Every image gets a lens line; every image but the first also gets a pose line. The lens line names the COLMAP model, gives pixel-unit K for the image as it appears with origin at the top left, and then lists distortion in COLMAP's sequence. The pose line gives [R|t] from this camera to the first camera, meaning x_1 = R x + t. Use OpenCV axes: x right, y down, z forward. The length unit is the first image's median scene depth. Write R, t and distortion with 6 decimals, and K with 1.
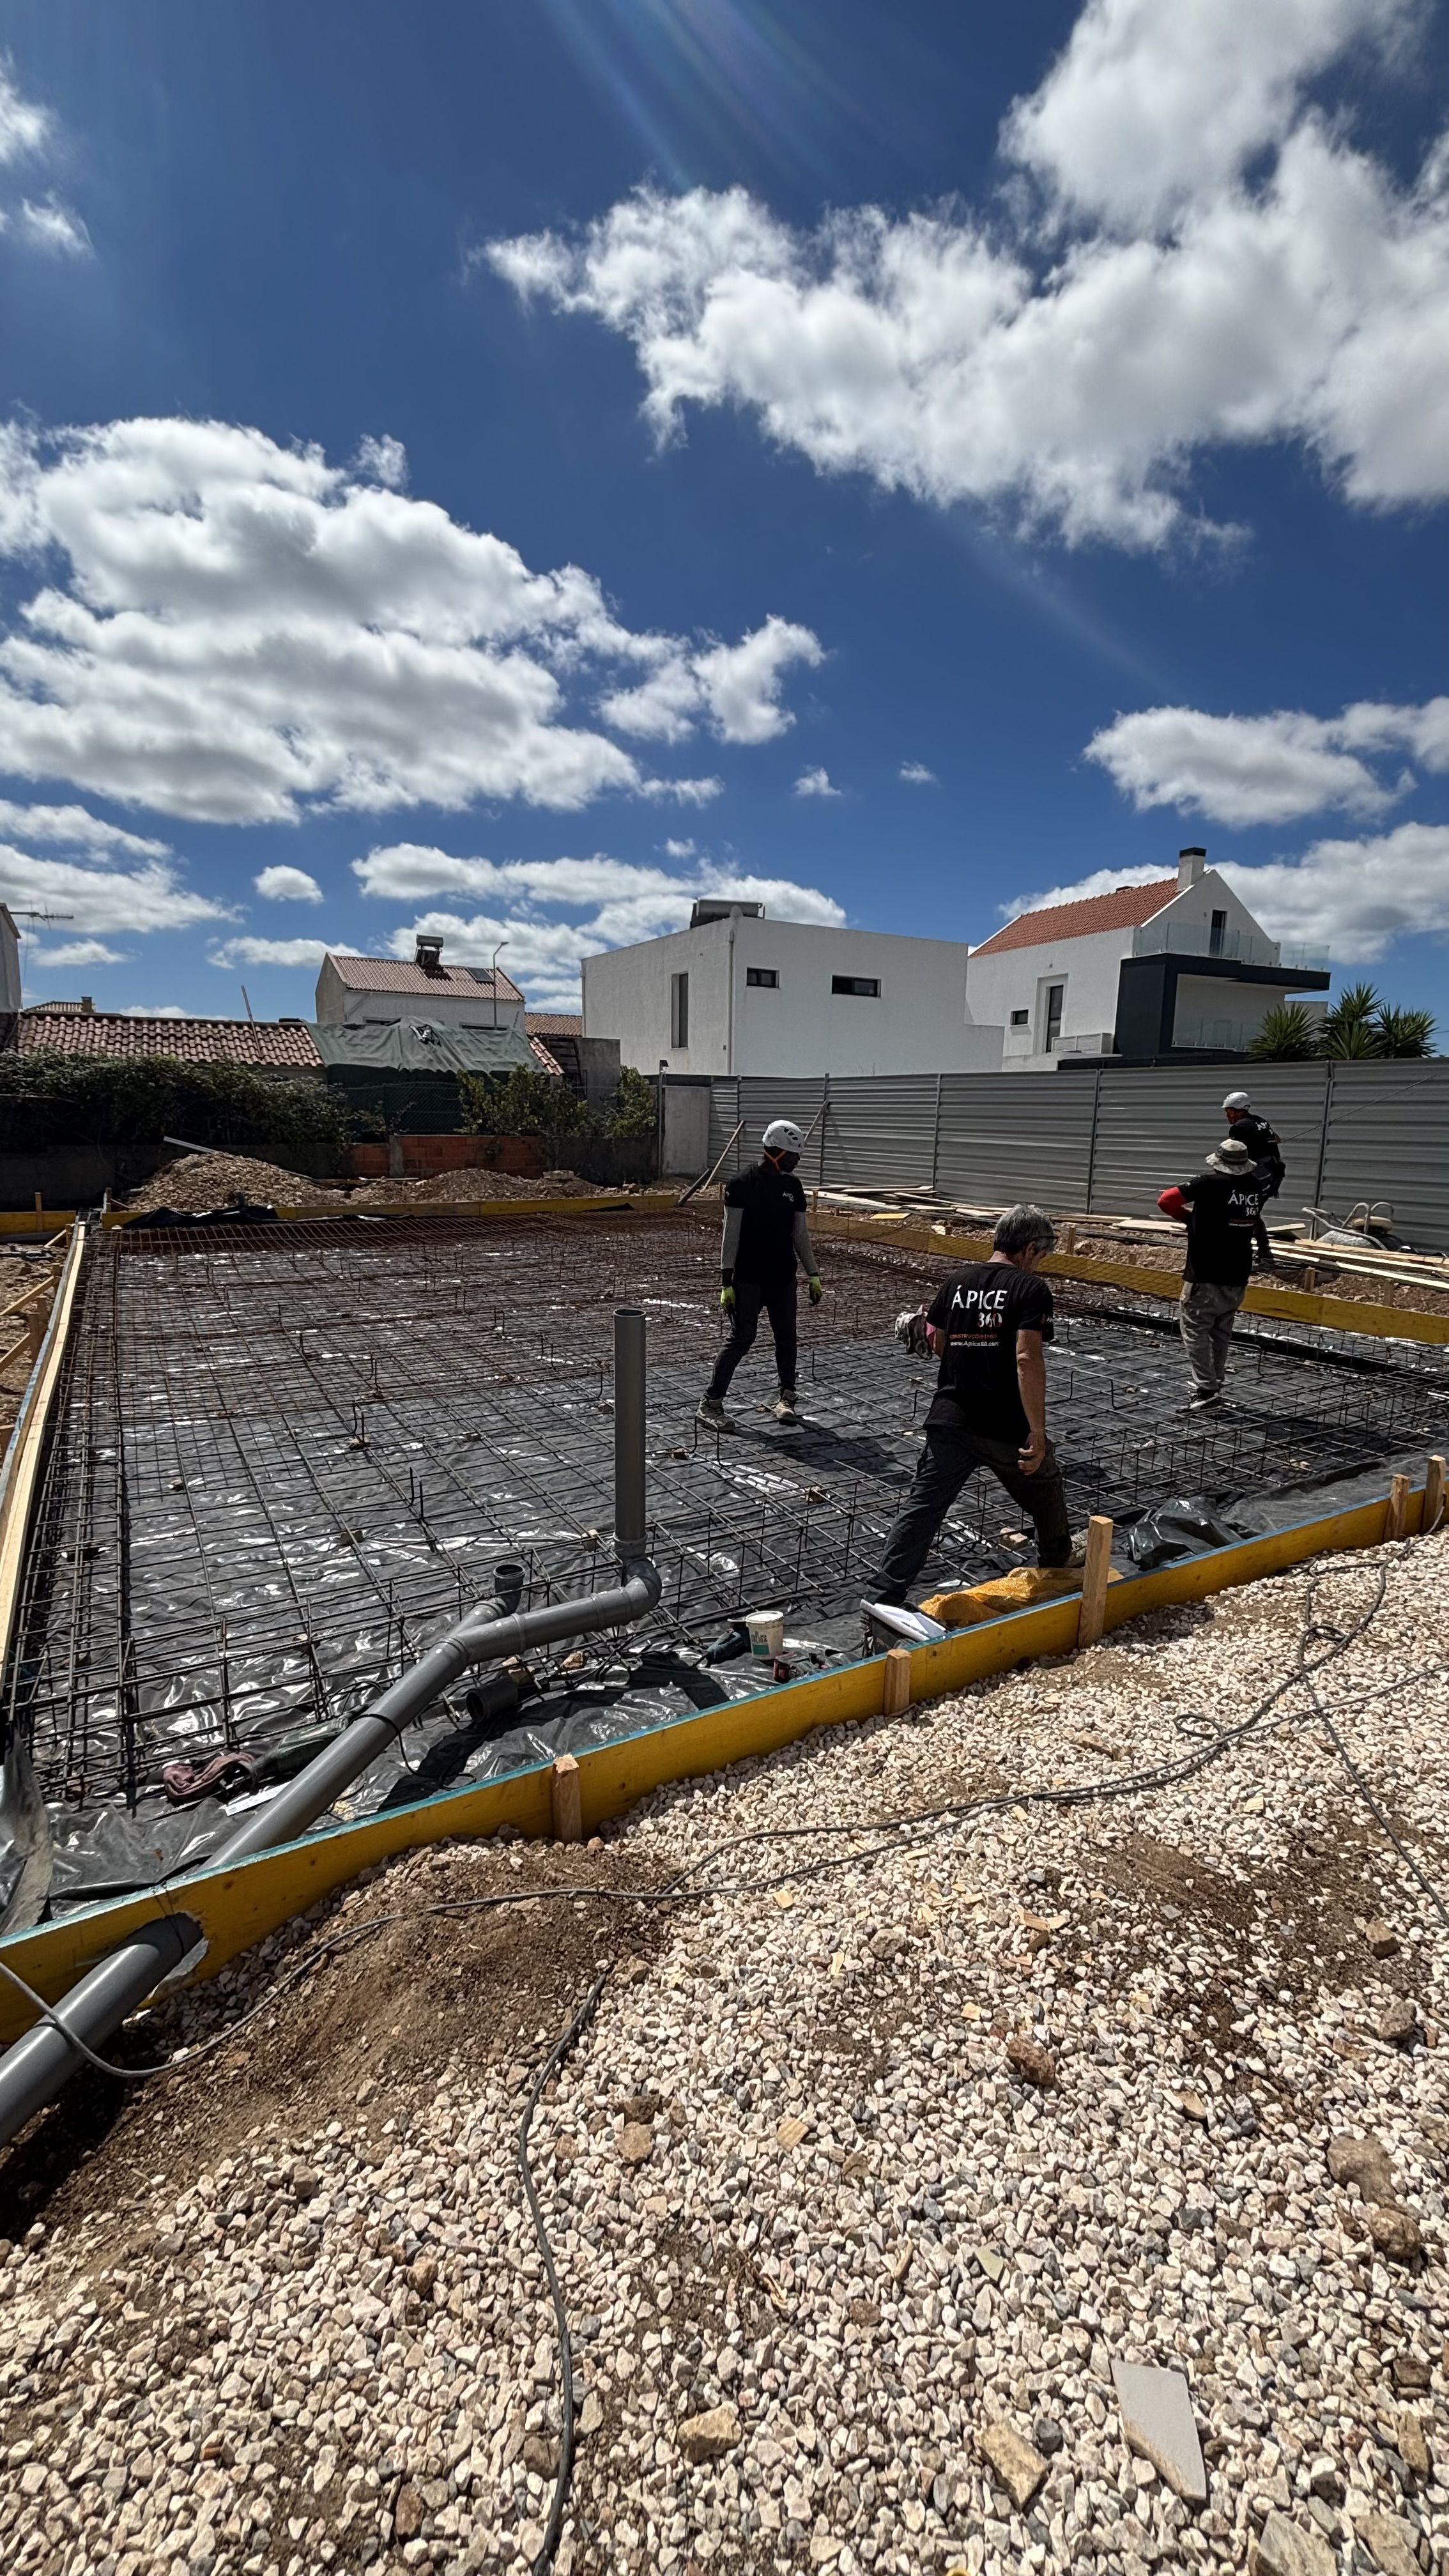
lens RADIAL K [[1036.5, 0, 724.5], [0, 1036.5, 1288.0], [0, 0, 1]] dist [-0.003739, -0.000068]
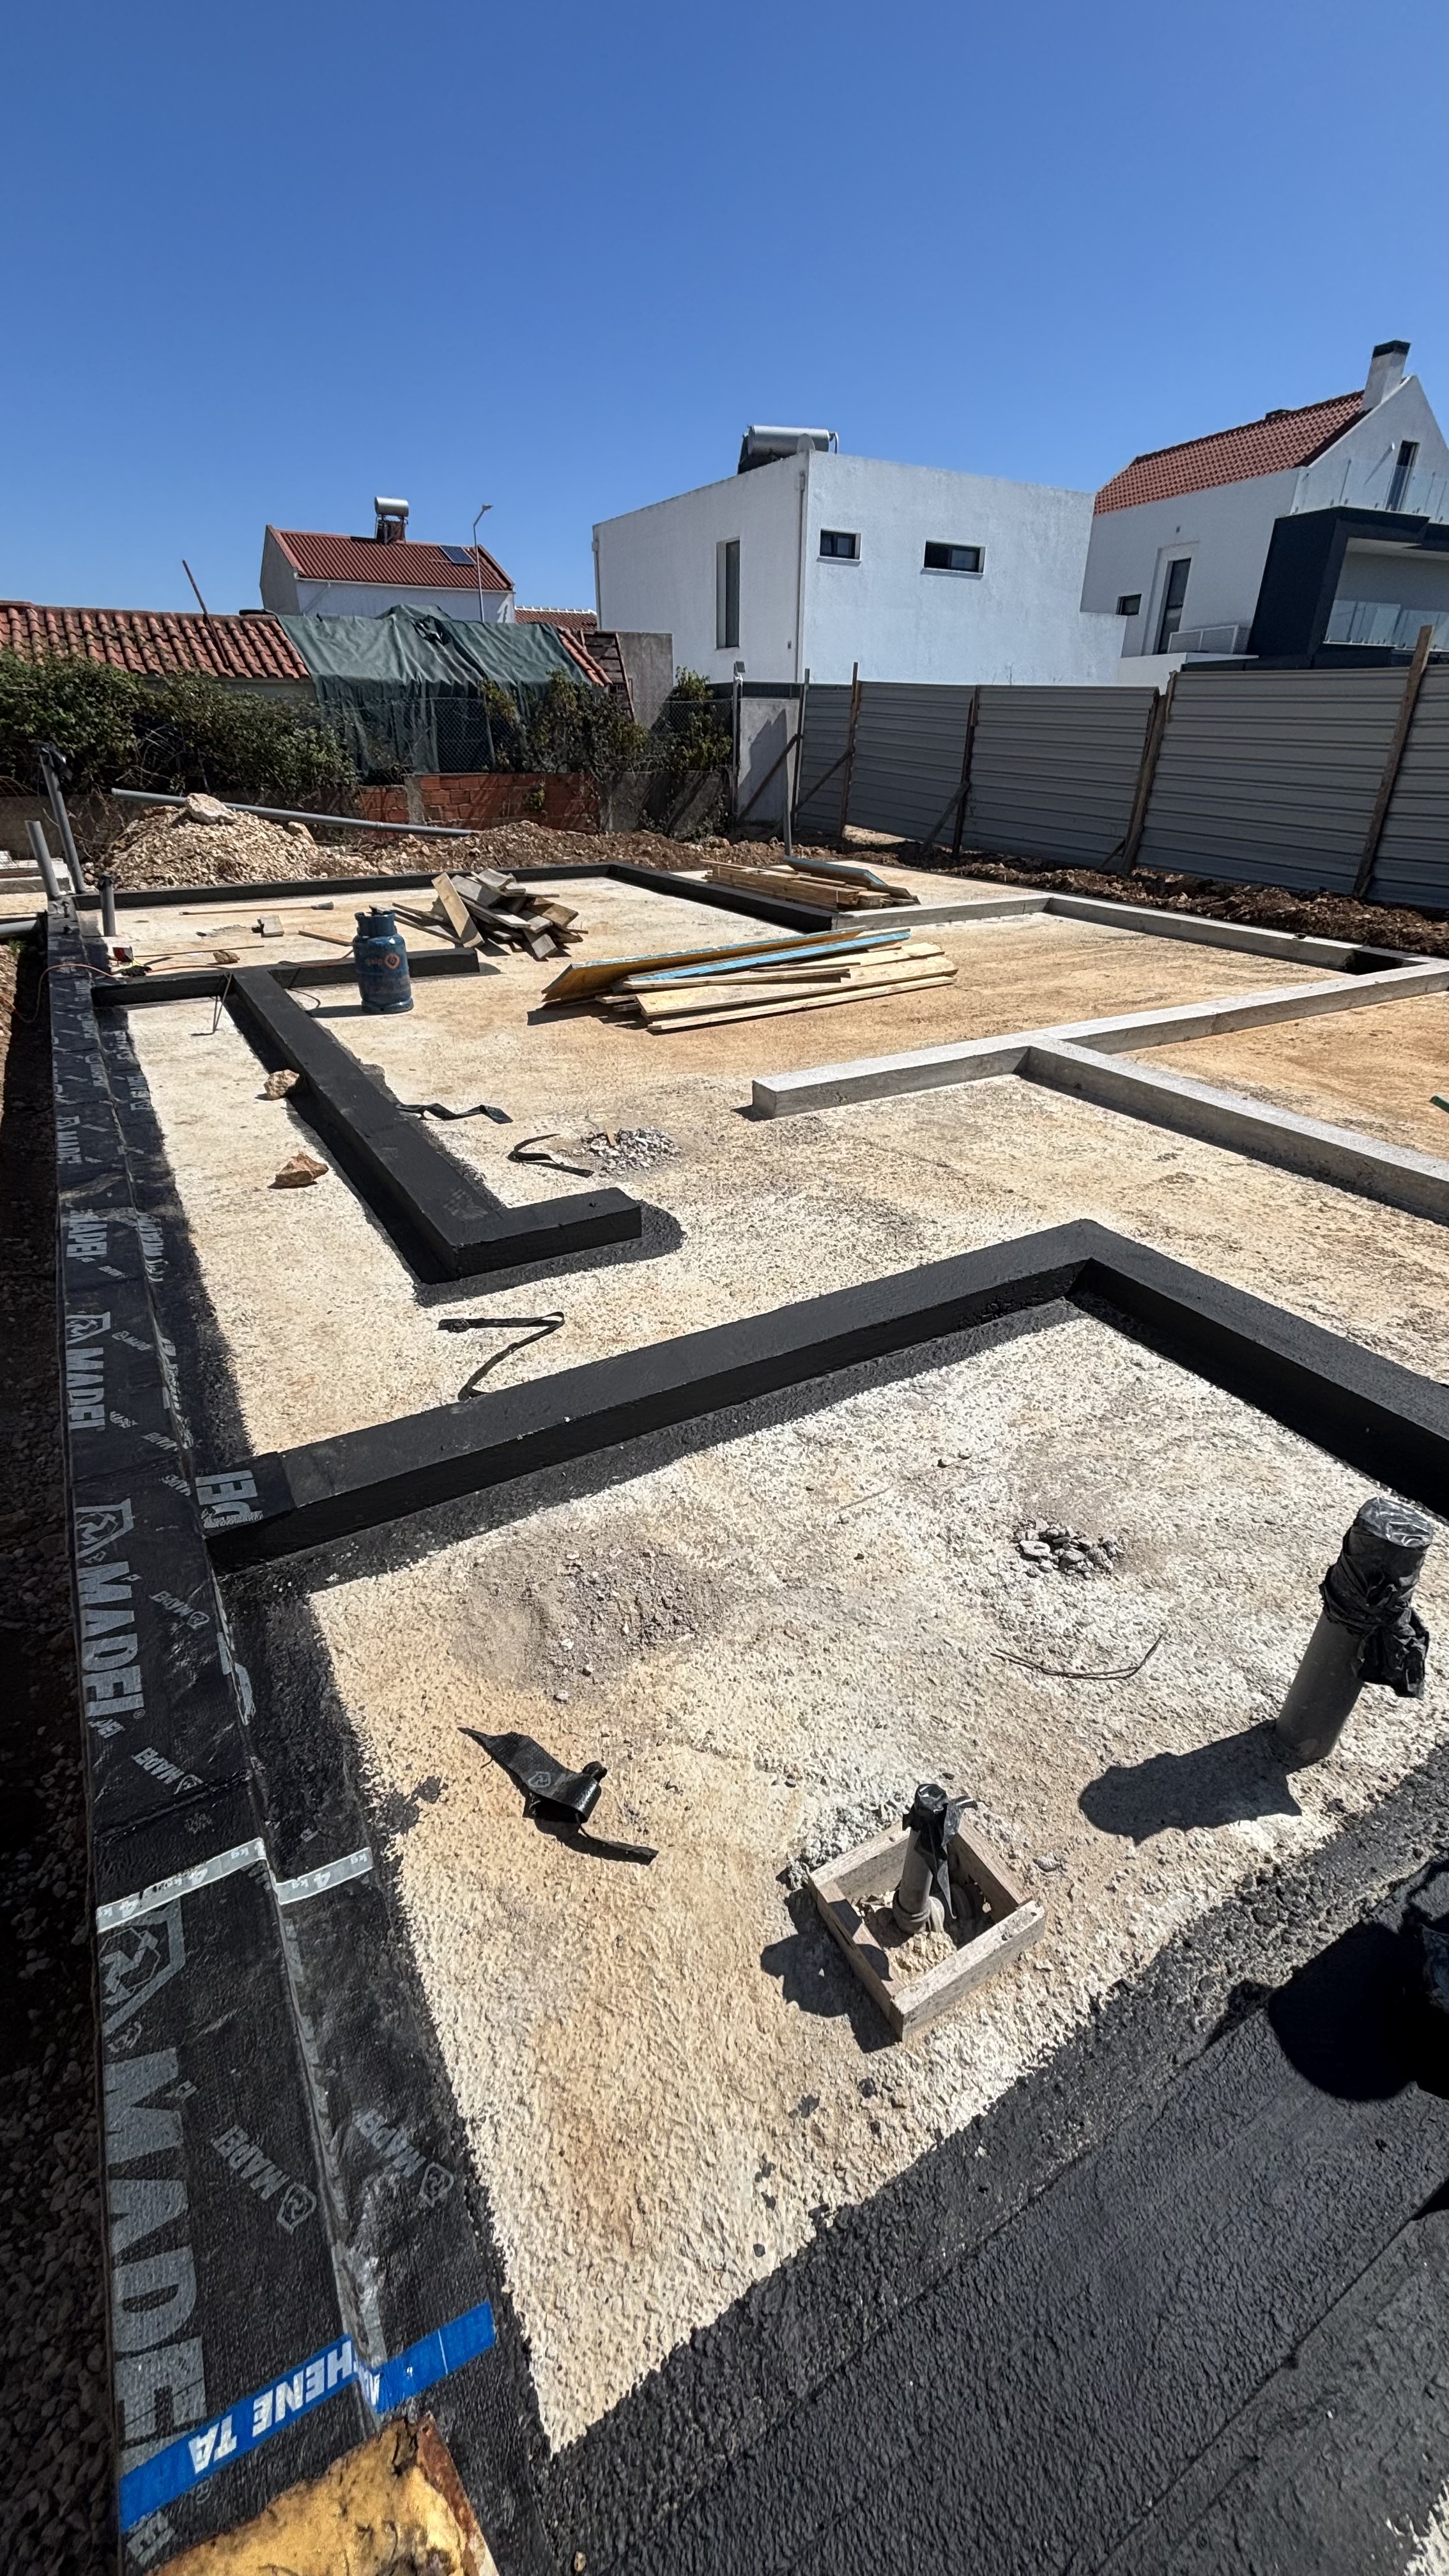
lens RADIAL K [[1036.5, 0, 724.5], [0, 1036.5, 1288.0], [0, 0, 1]] dist [-0.003739, -0.000068]
pose [[0.999952, -0.008080, -0.005538, -0.058402], [0.009412, 0.949246, 0.314393, -0.017481], [0.002716, -0.314431, 0.949277, 0.102132]]
